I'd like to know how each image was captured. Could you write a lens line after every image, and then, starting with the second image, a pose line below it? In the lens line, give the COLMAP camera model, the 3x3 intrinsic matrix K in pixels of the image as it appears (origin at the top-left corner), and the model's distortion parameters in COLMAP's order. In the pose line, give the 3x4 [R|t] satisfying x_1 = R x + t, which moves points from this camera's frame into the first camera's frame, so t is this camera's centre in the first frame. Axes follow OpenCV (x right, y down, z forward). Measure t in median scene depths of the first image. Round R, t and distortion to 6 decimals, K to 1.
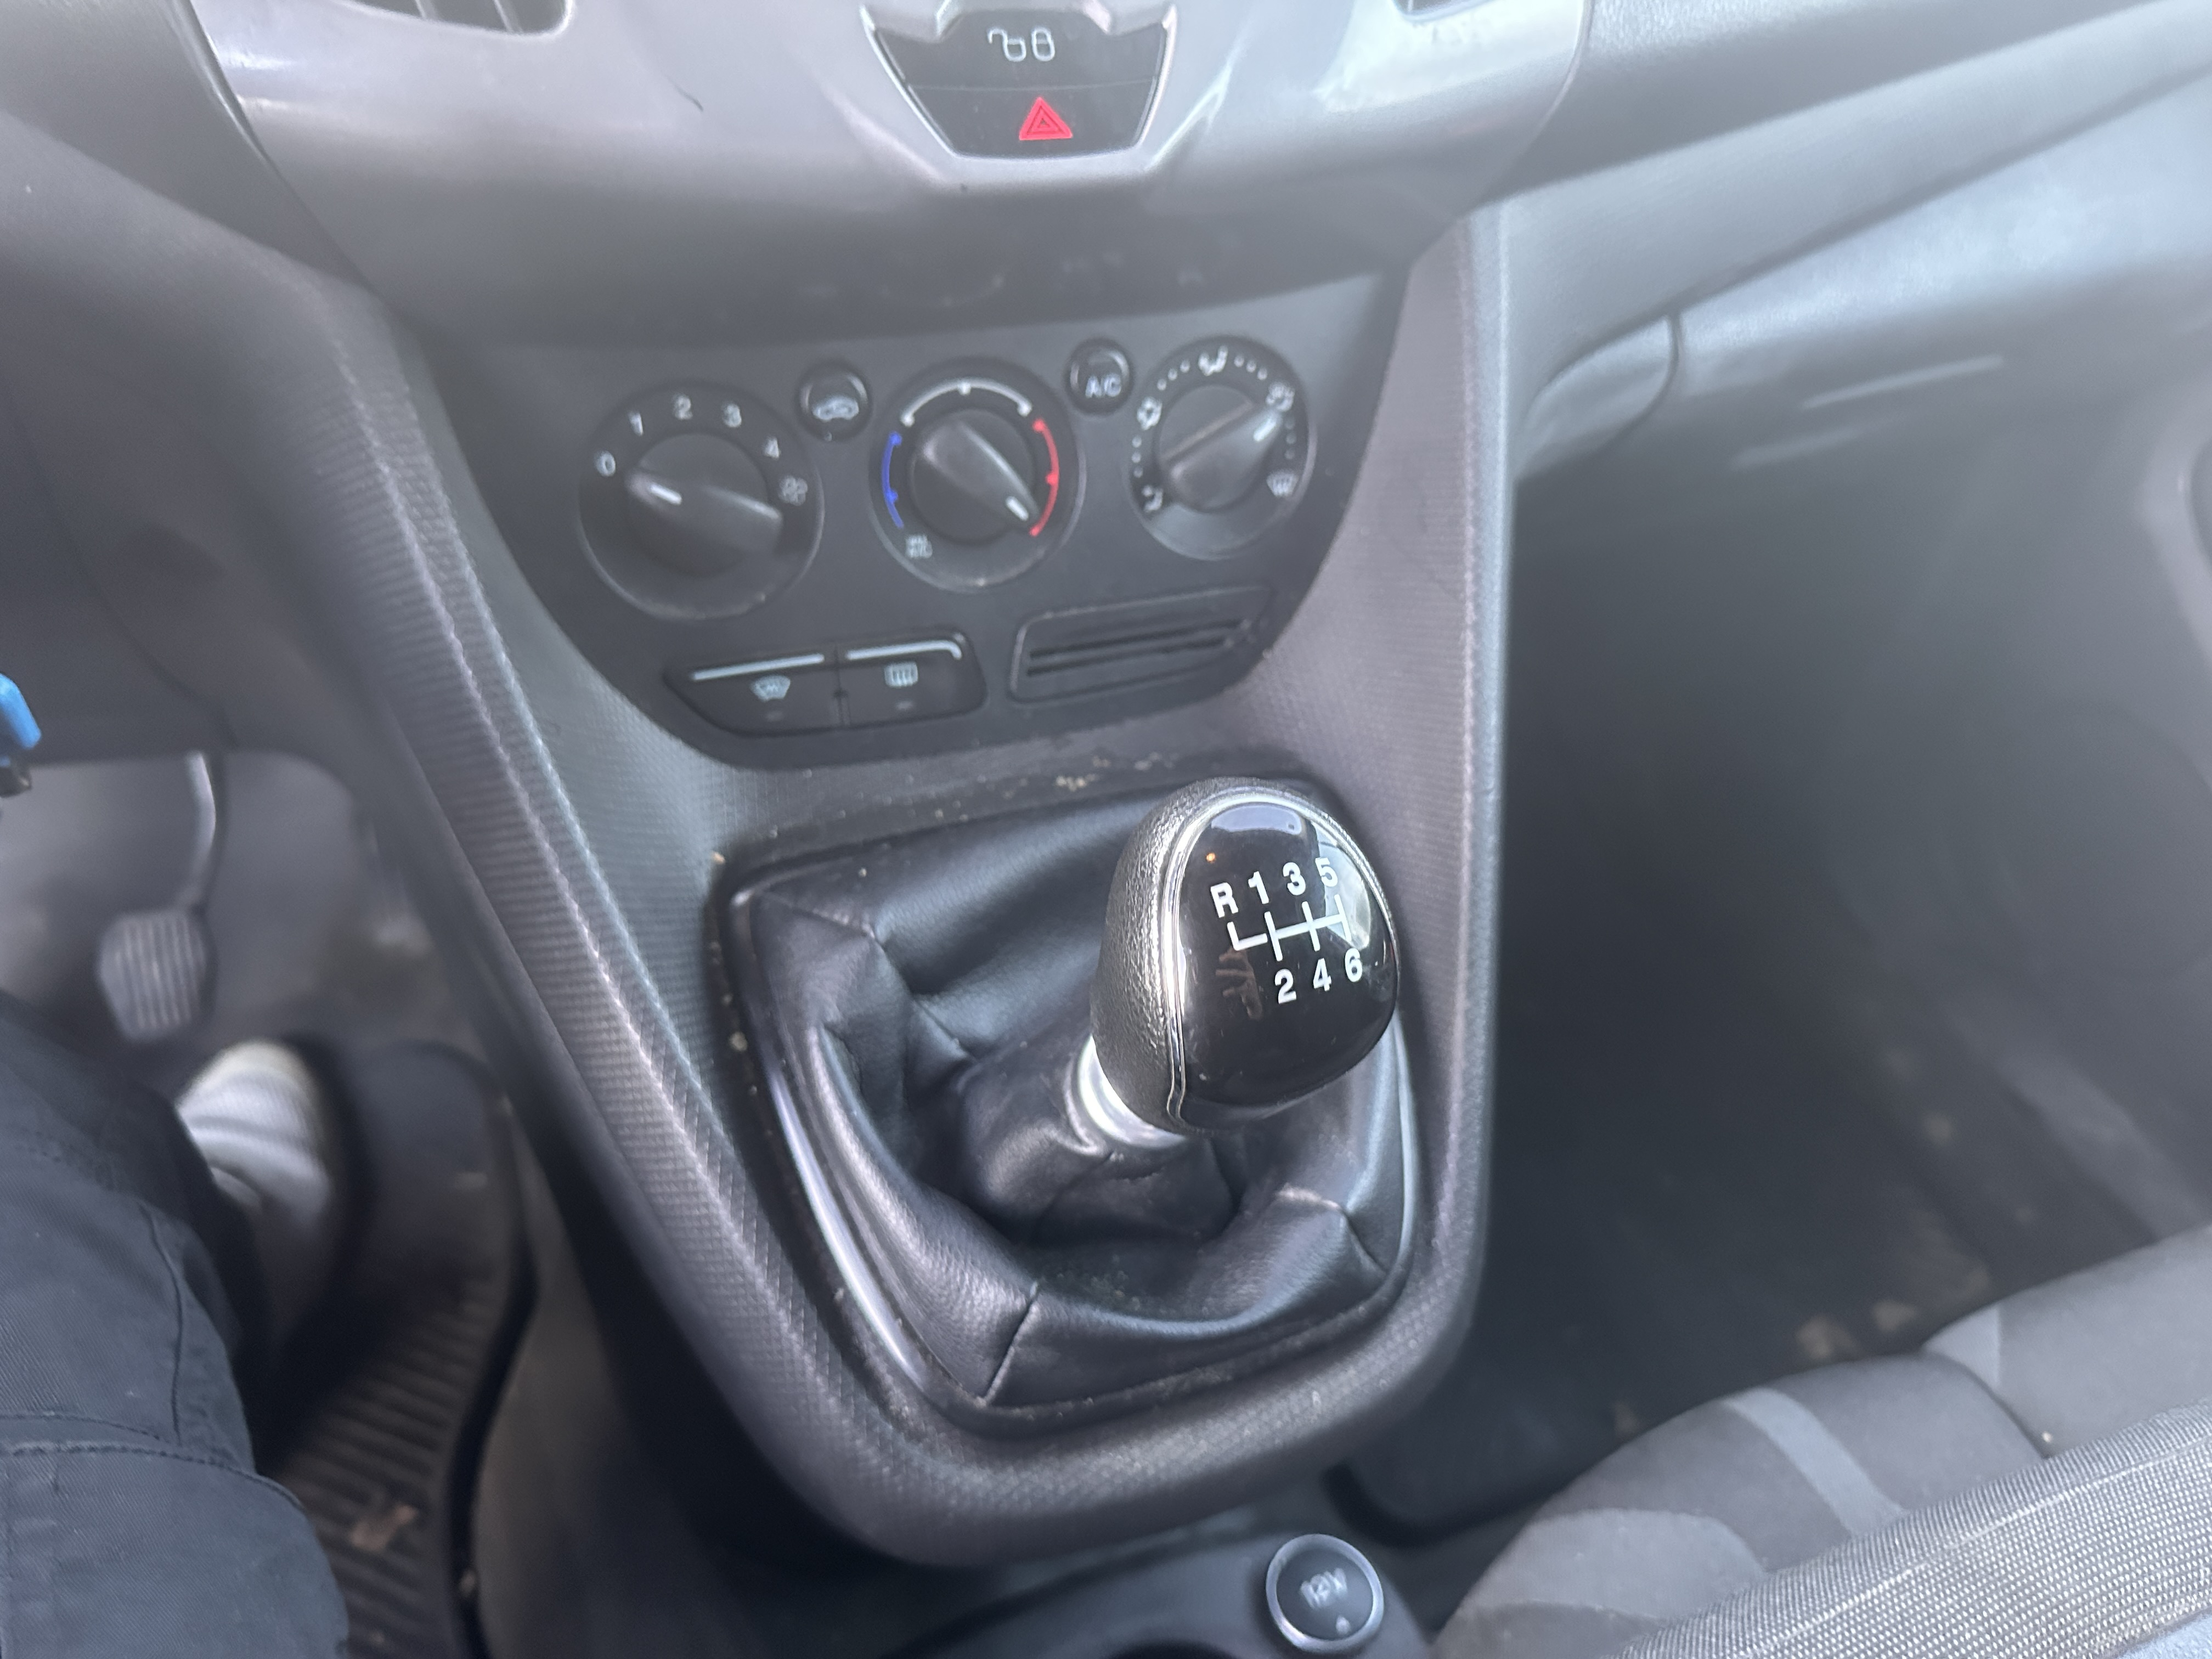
lens RADIAL K [[1568.5, 0, 1107.1], [0, 1568.5, 794.2], [0, 0, 1]] dist [0.094294, -0.121887]
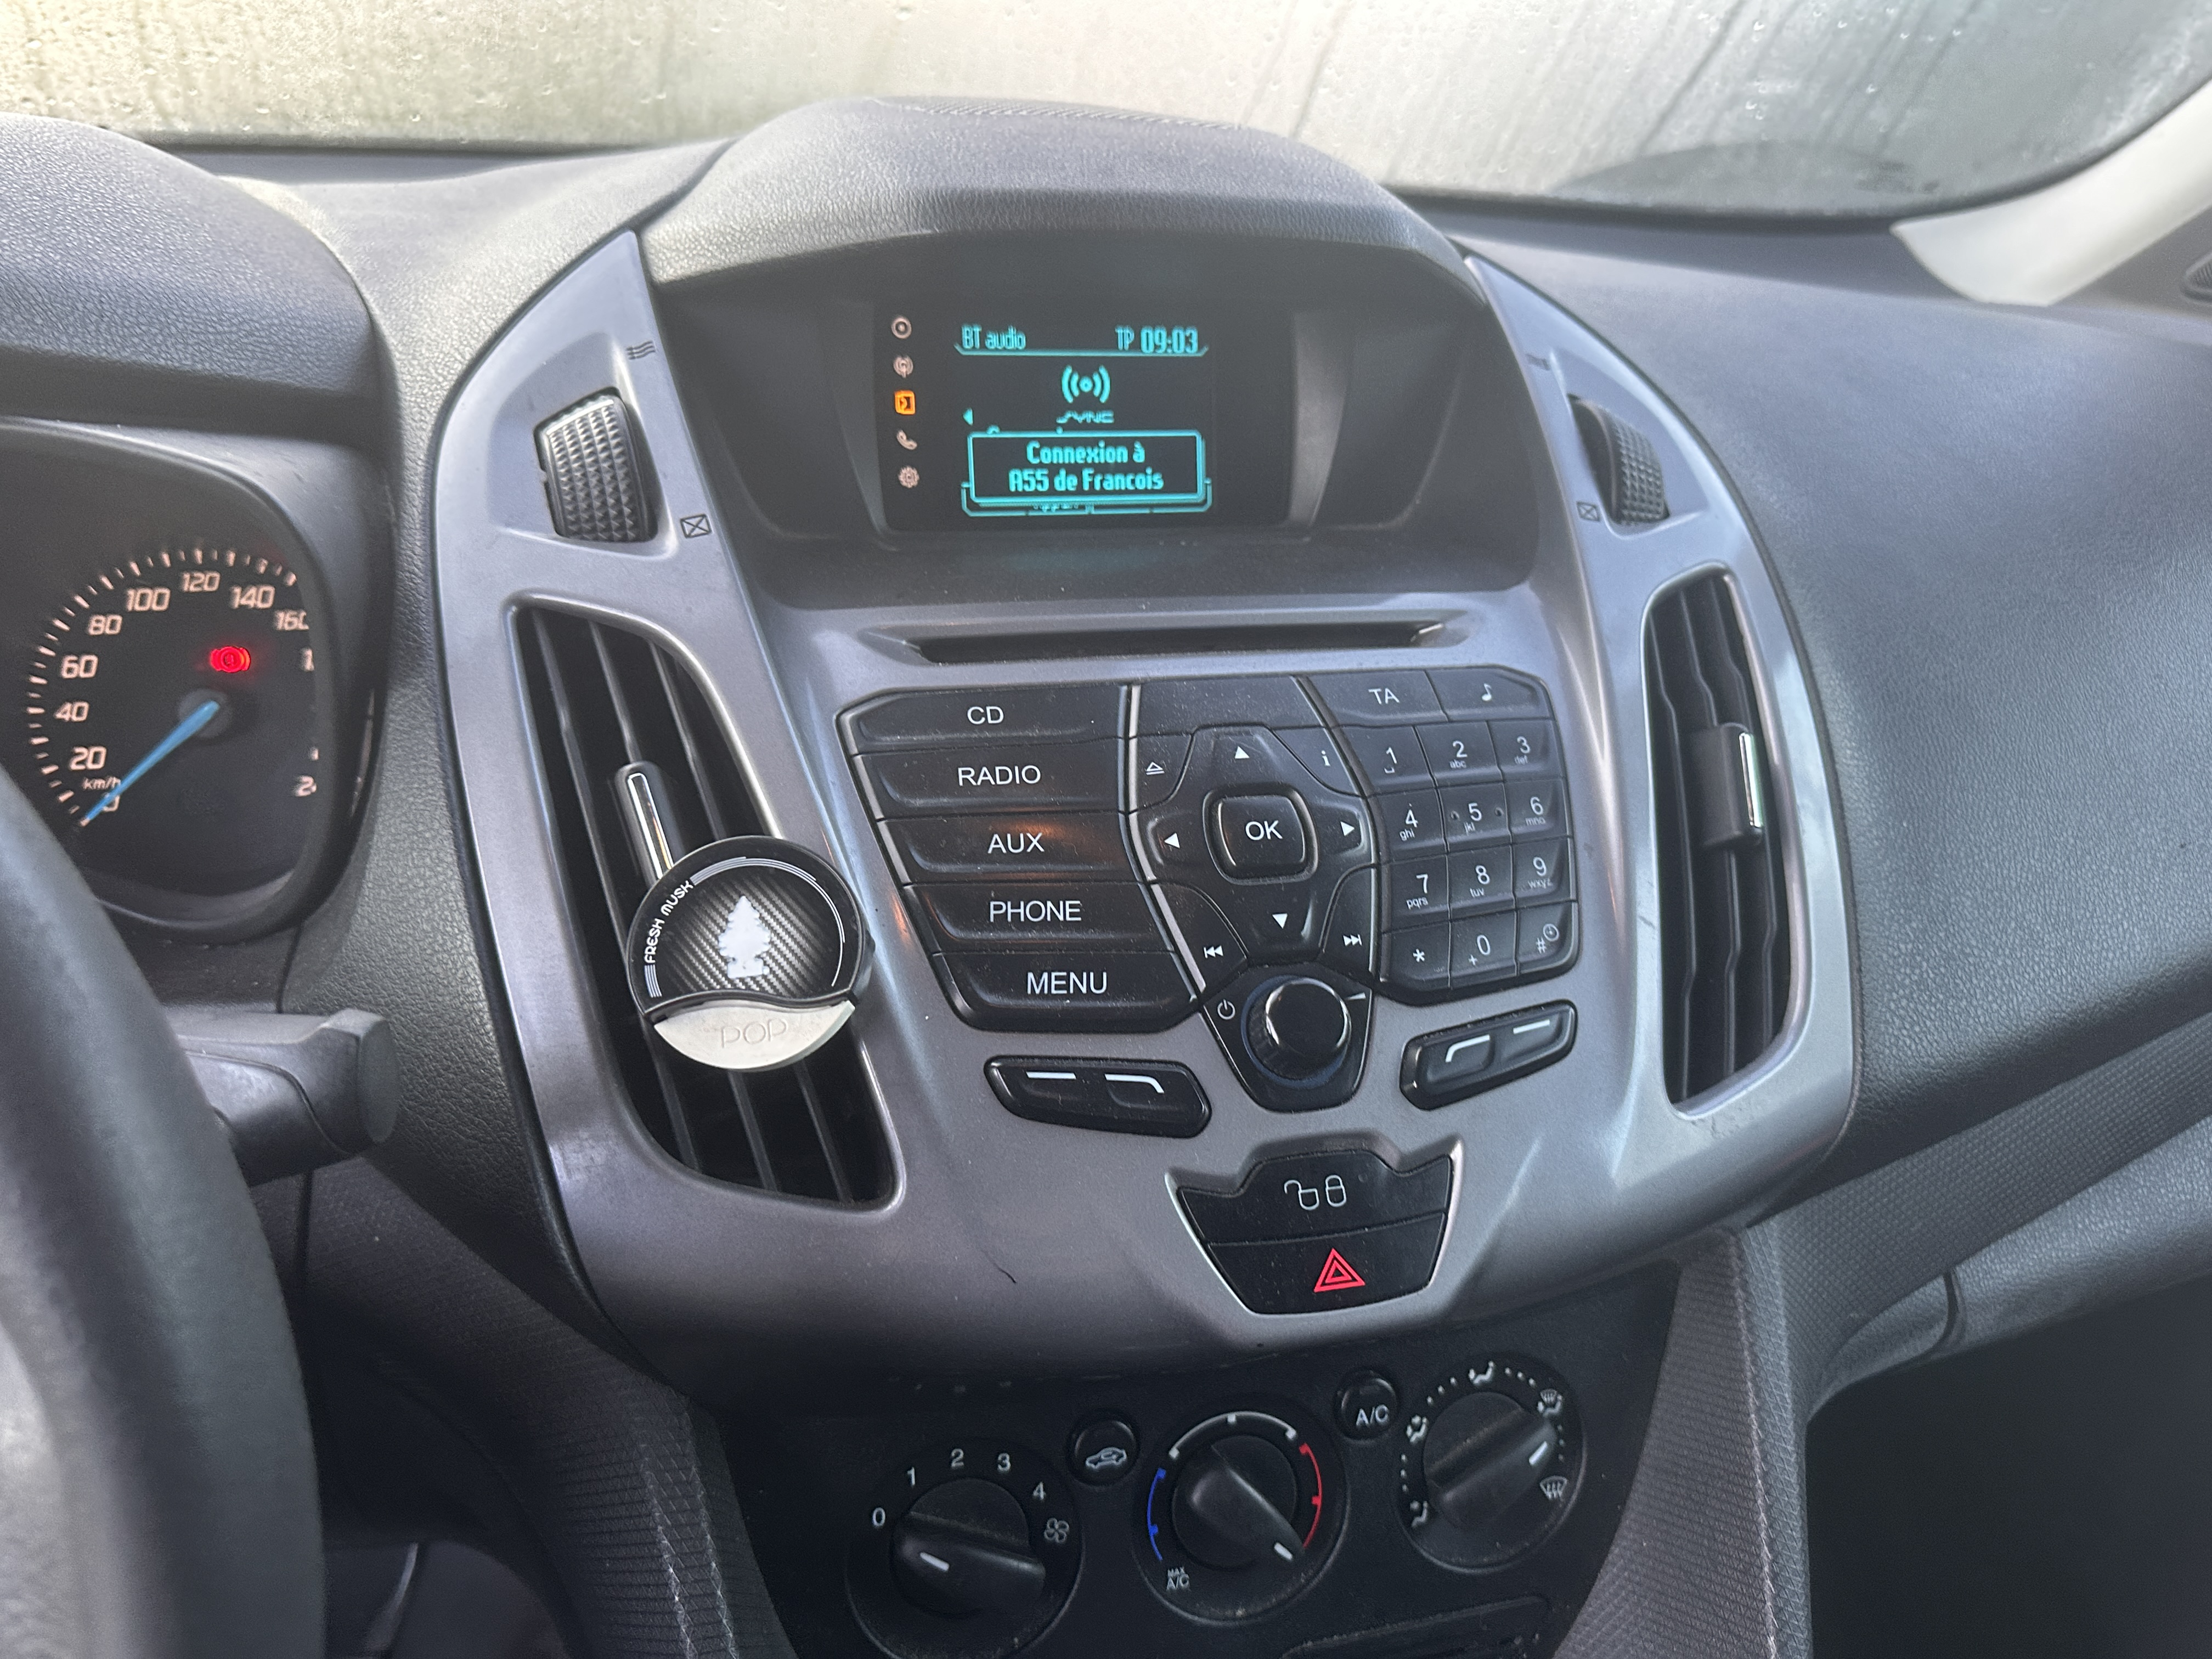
lens RADIAL K [[1551.1, 0, 1106.0], [0, 1551.1, 829.5], [0, 0, 1]] dist [0.070135, -0.109231]
pose [[0.993978, 0.015642, -0.108458, -0.070207], [-0.045129, 0.960361, -0.275081, -0.348714], [0.099856, 0.278319, 0.955284, -0.048741]]
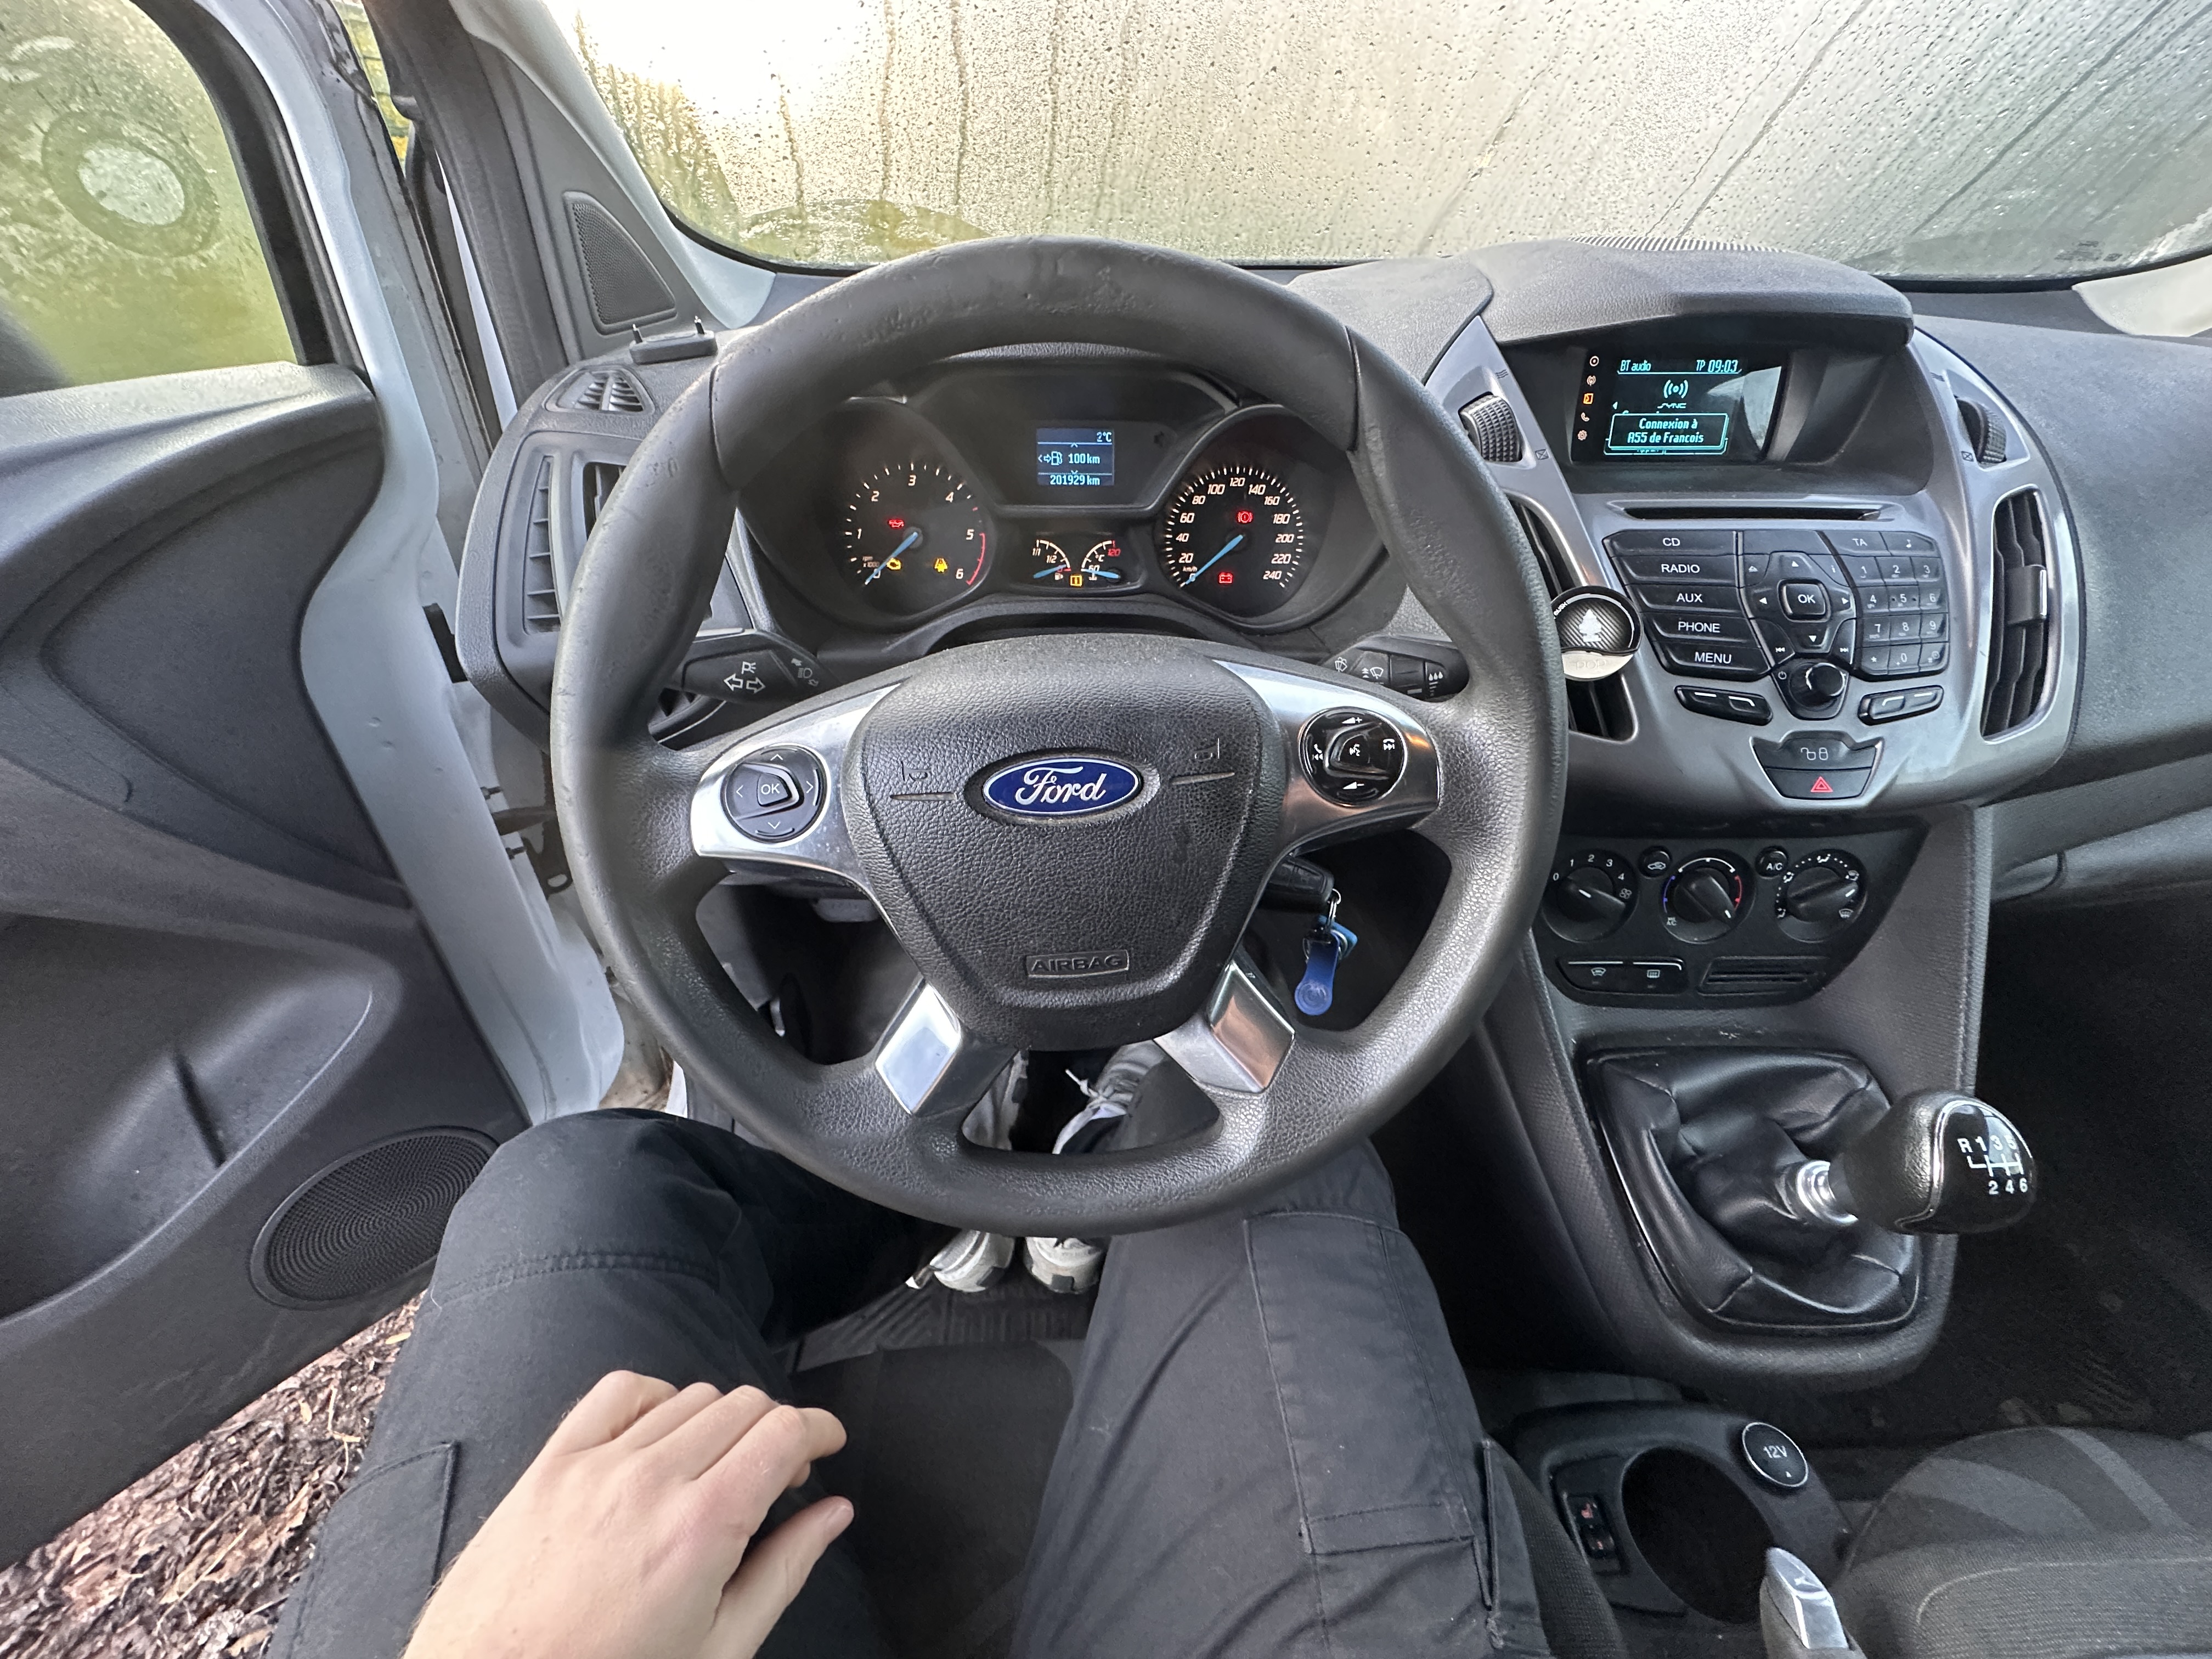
lens RADIAL K [[871.3, 0, 1090.4], [0, 871.3, 821.9], [0, 0, 1]] dist [0.000471, -0.000304]
pose [[0.935723, 0.138973, -0.324205, -0.551688], [-0.171587, 0.982376, -0.074133, -0.062698], [0.308189, 0.124997, 0.943078, -0.515738]]
